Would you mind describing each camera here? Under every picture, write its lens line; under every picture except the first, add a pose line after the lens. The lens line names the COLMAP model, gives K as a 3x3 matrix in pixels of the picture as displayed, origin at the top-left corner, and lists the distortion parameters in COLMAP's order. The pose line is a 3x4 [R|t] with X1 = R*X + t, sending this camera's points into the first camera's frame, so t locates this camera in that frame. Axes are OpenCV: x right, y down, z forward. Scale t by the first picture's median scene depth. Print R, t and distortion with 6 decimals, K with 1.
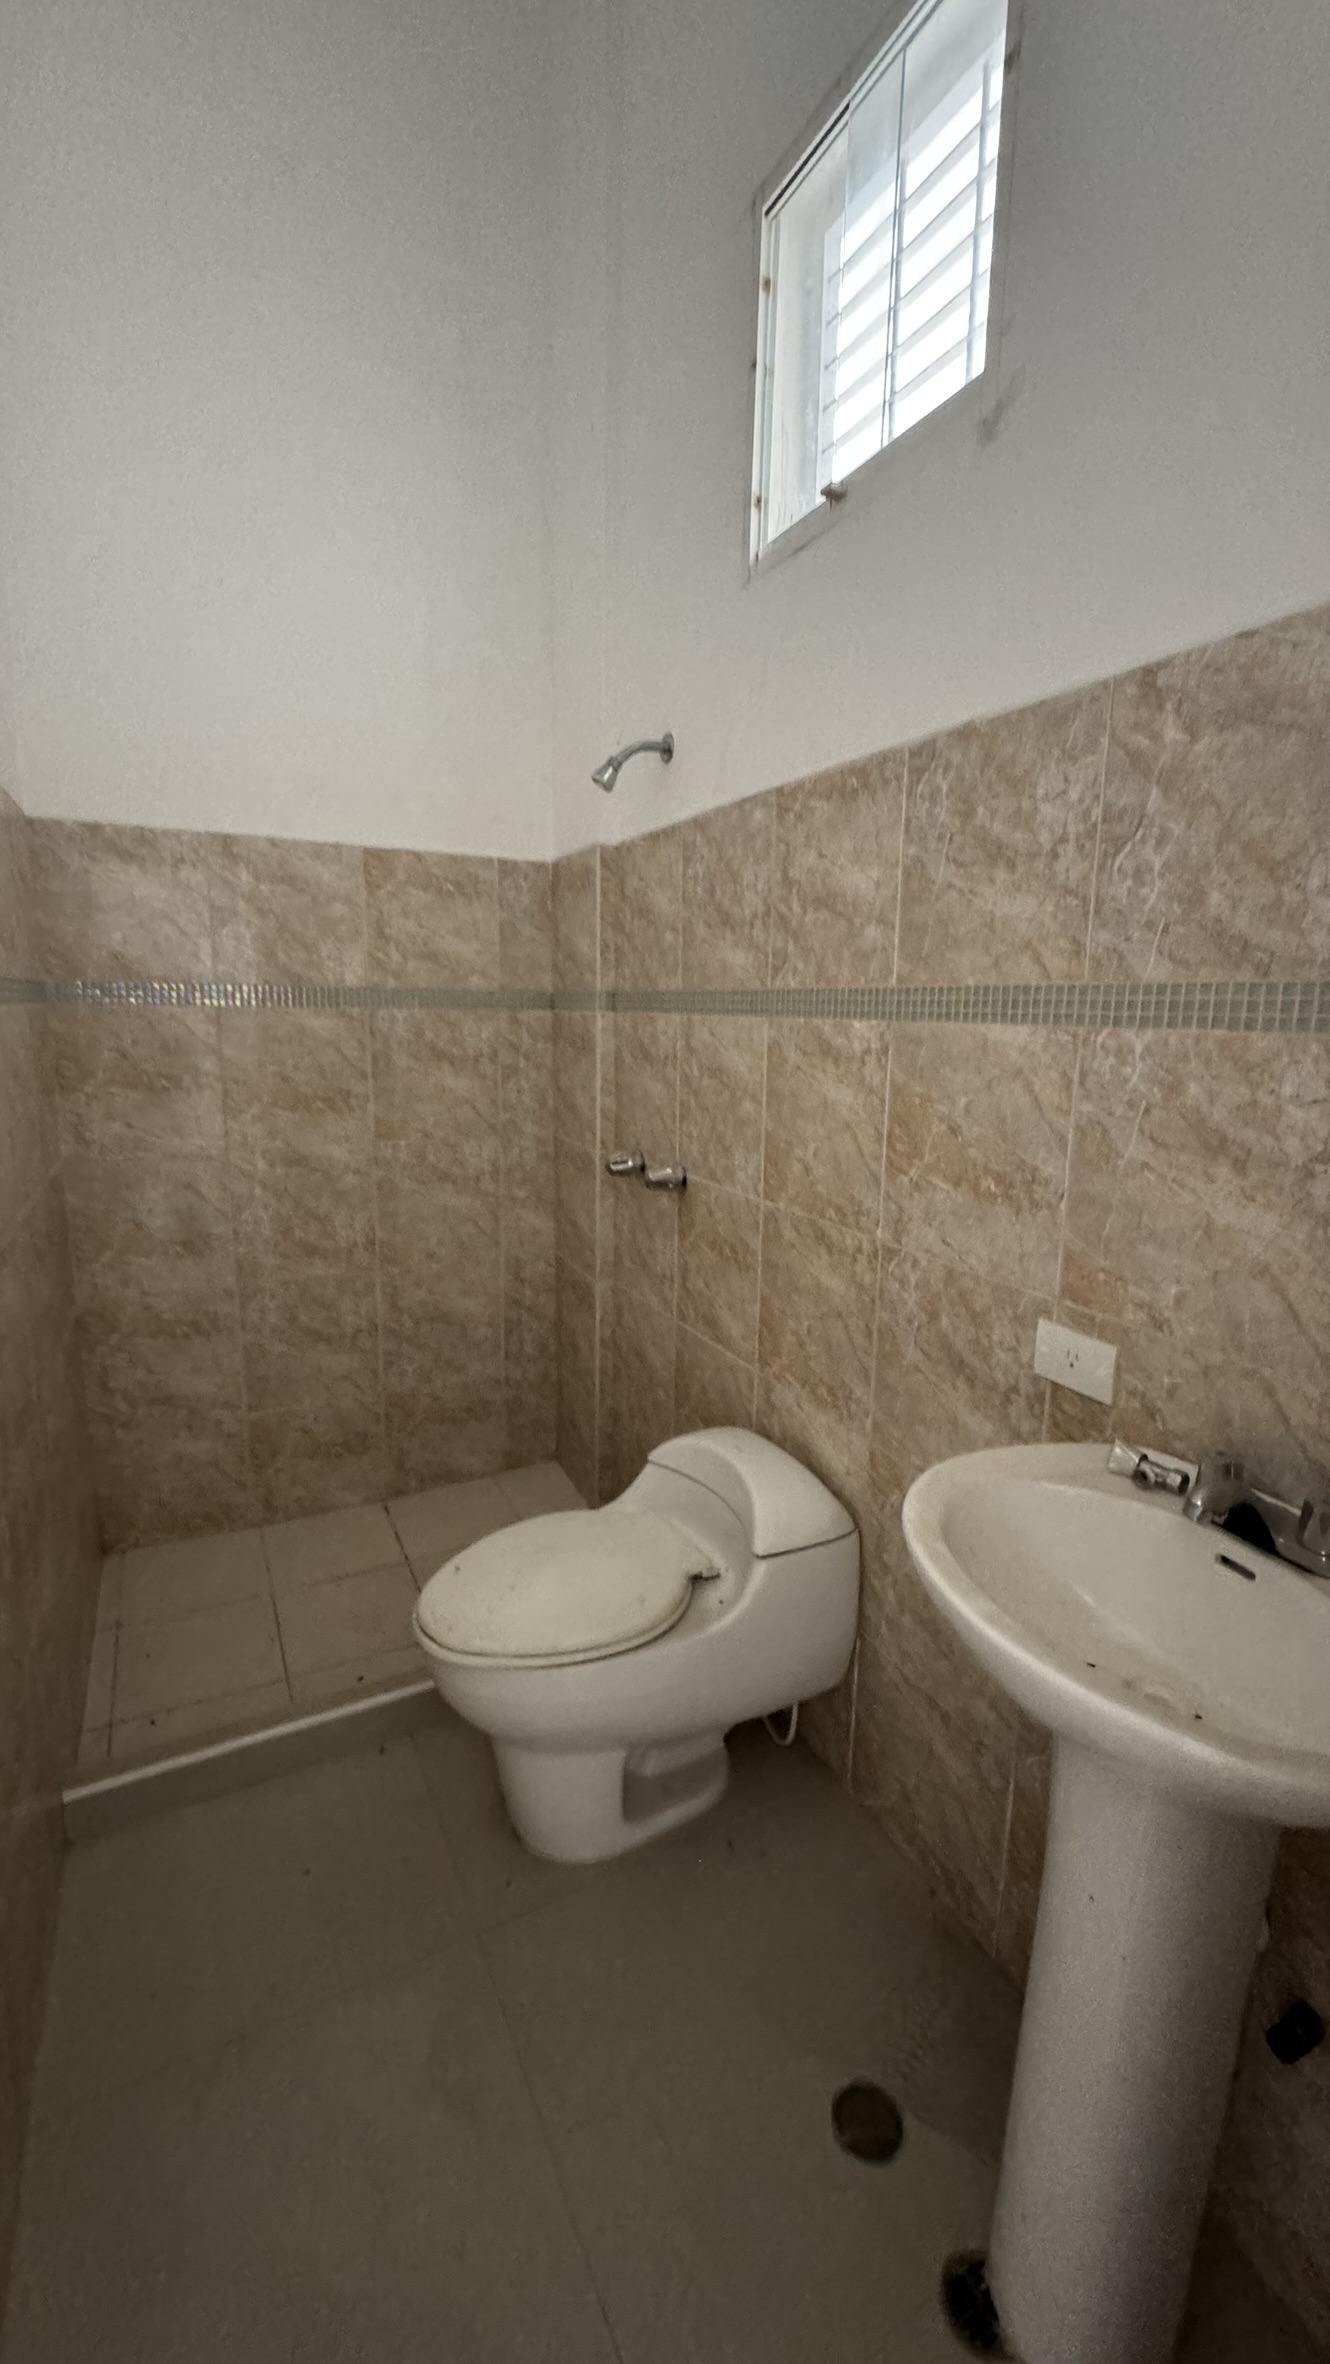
lens RADIAL K [[954.9, 0, 671.6], [0, 954.9, 1193.7], [0, 0, 1]] dist [-0.004732, 0.001203]
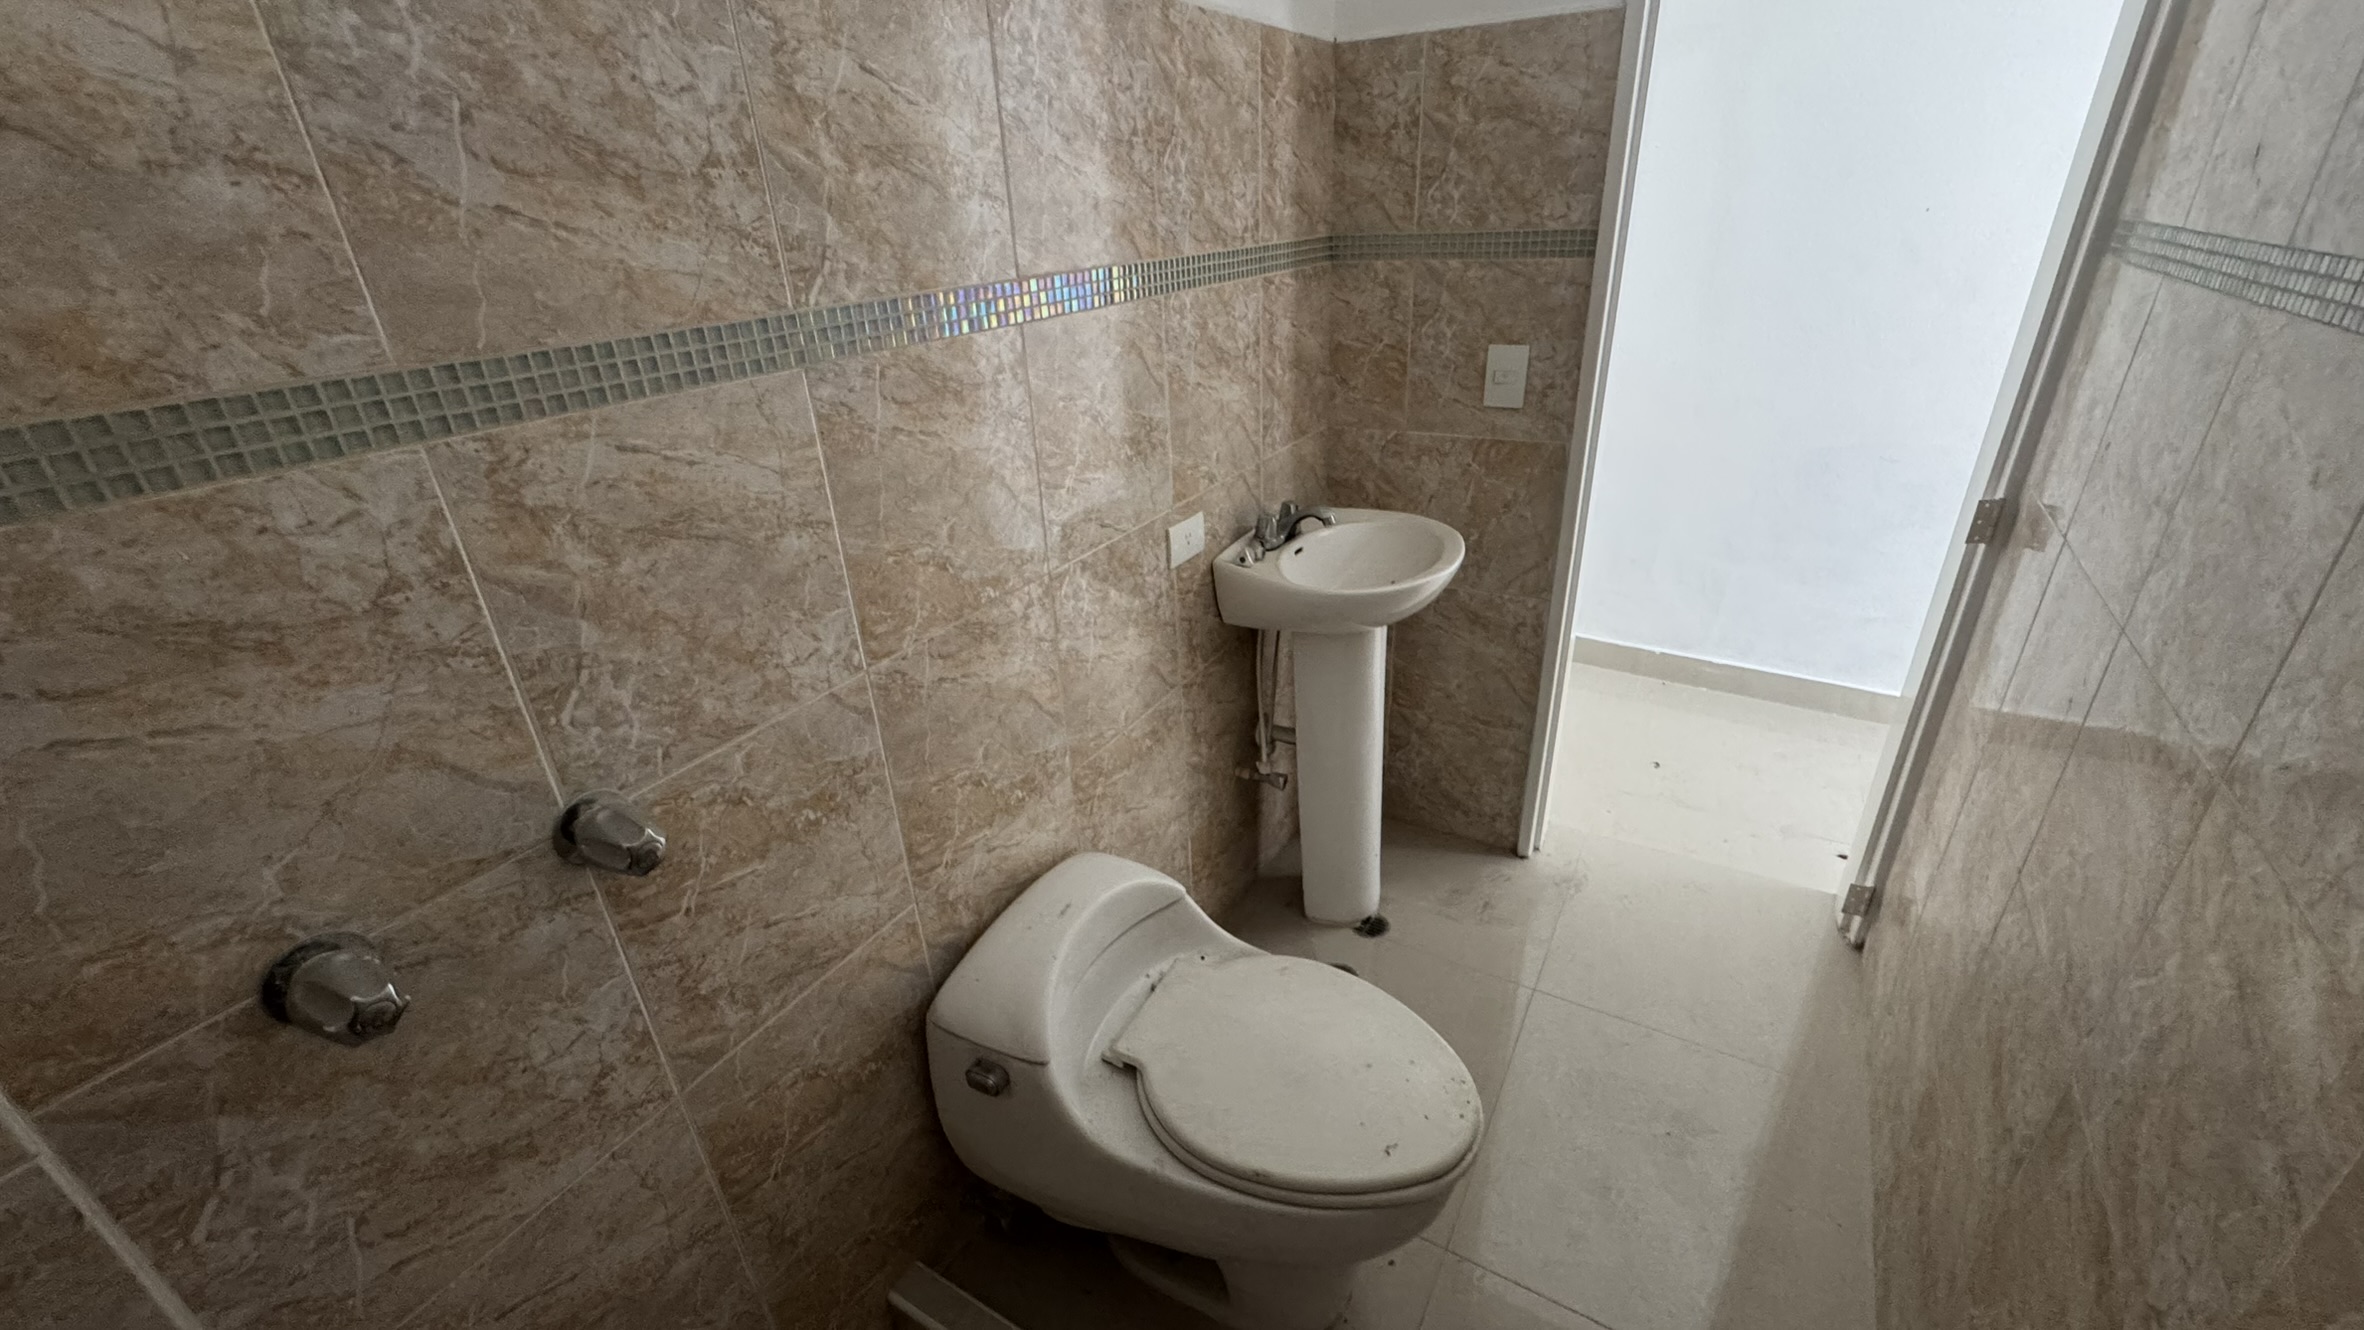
lens RADIAL K [[954.9, 0, 1177.3], [0, 954.9, 661.1], [0, 0, 1]] dist [-0.004732, 0.001203]
pose [[-0.528607, -0.366678, 0.765586, -0.522688], [0.195430, 0.825096, 0.530116, -0.311804], [-0.826064, 0.429841, -0.364492, 1.163999]]
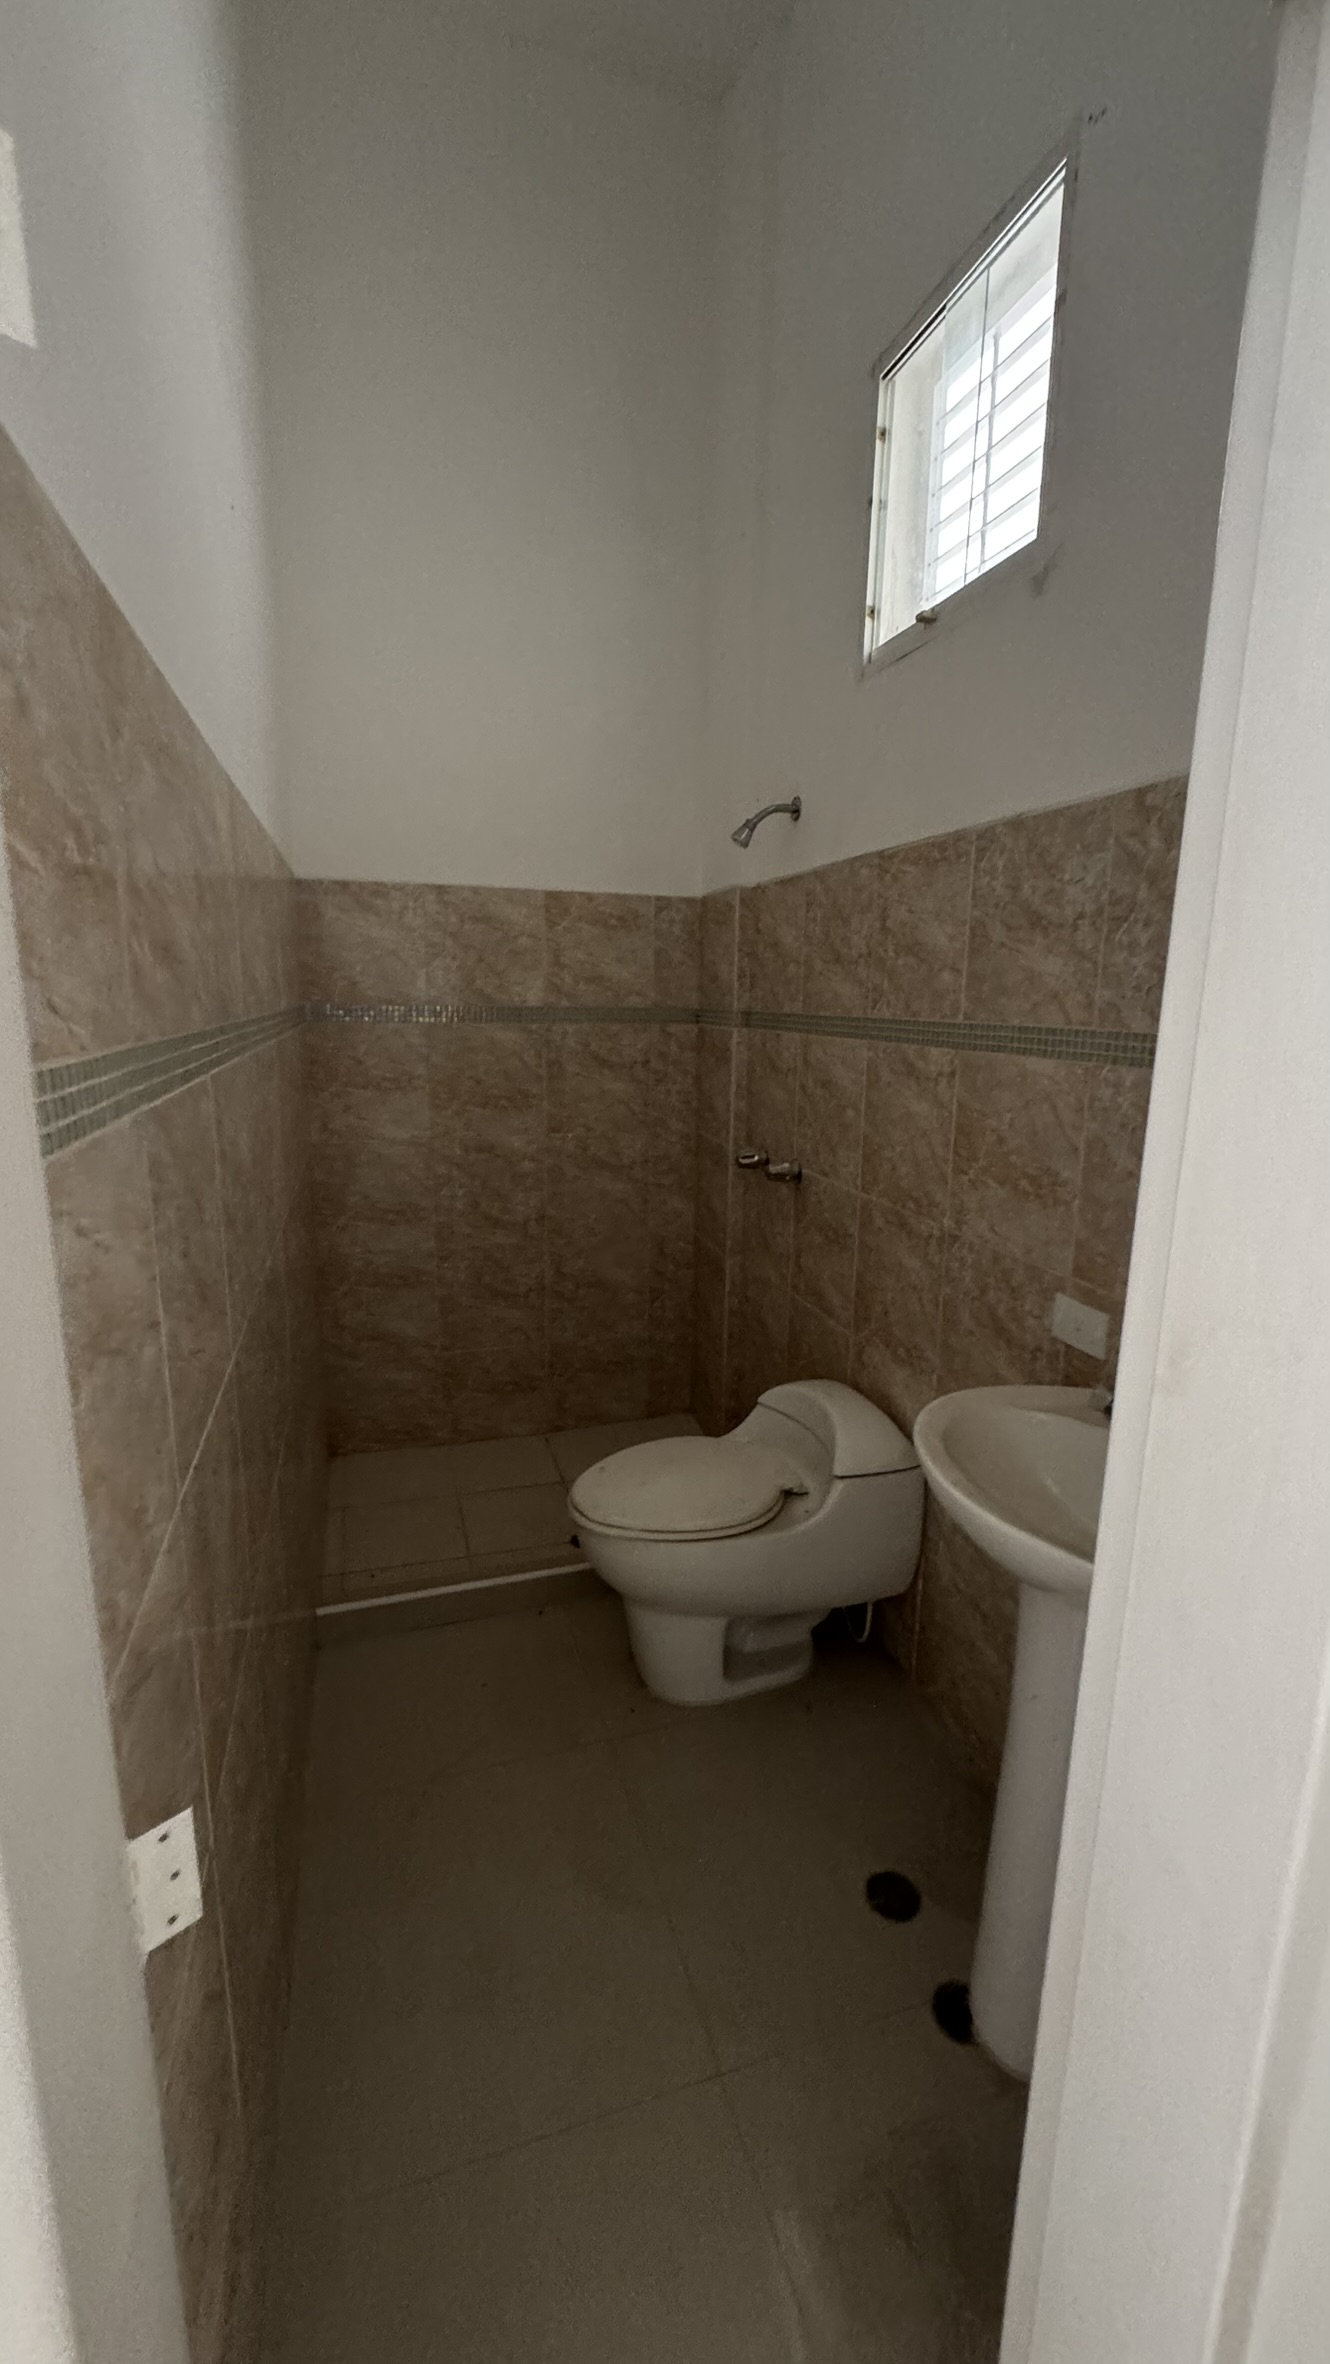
lens RADIAL K [[954.9, 0, 671.5], [0, 954.9, 1193.5], [0, 0, 1]] dist [-0.004732, 0.001203]
pose [[0.986055, 0.032008, -0.163310, 0.063753], [-0.030217, 0.999453, 0.013443, -0.000853], [0.163651, -0.008321, 0.986483, -0.243673]]
